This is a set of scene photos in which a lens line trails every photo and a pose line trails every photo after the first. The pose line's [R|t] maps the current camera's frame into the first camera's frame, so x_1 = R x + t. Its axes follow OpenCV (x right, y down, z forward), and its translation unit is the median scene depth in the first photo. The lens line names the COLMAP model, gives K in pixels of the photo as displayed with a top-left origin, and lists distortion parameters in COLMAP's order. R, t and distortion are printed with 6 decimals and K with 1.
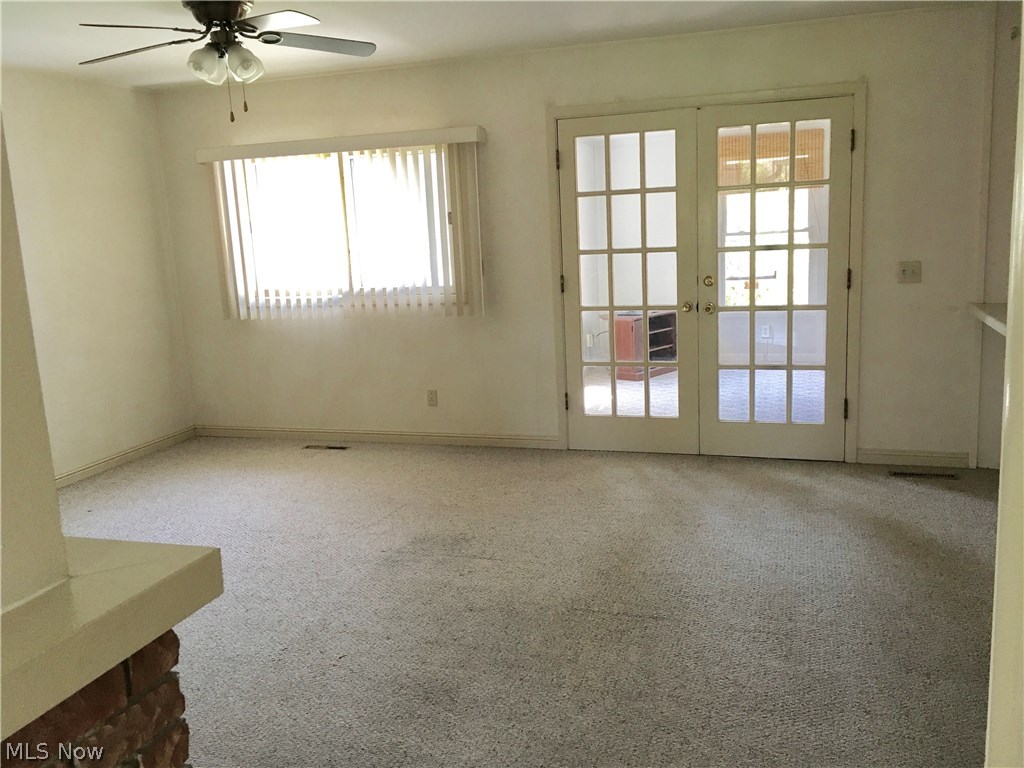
lens RADIAL K [[871.1, 0, 512.0], [0, 871.1, 384.0], [0, 0, 1]] dist [0.042683, -0.003609]
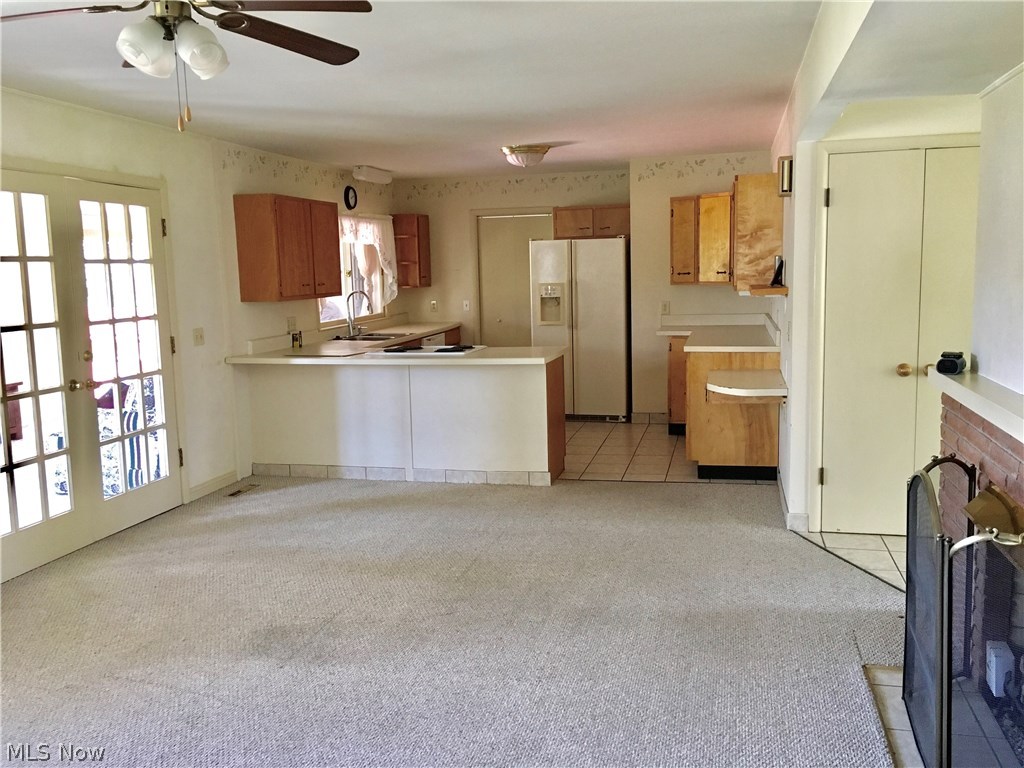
lens RADIAL K [[871.1, 0, 512.0], [0, 871.1, 384.0], [0, 0, 1]] dist [0.042683, -0.003609]
pose [[-0.069790, -0.088216, 0.993654, -0.827284], [0.211986, 0.972020, 0.101185, -0.094488], [-0.974778, 0.217702, -0.049137, 0.648369]]
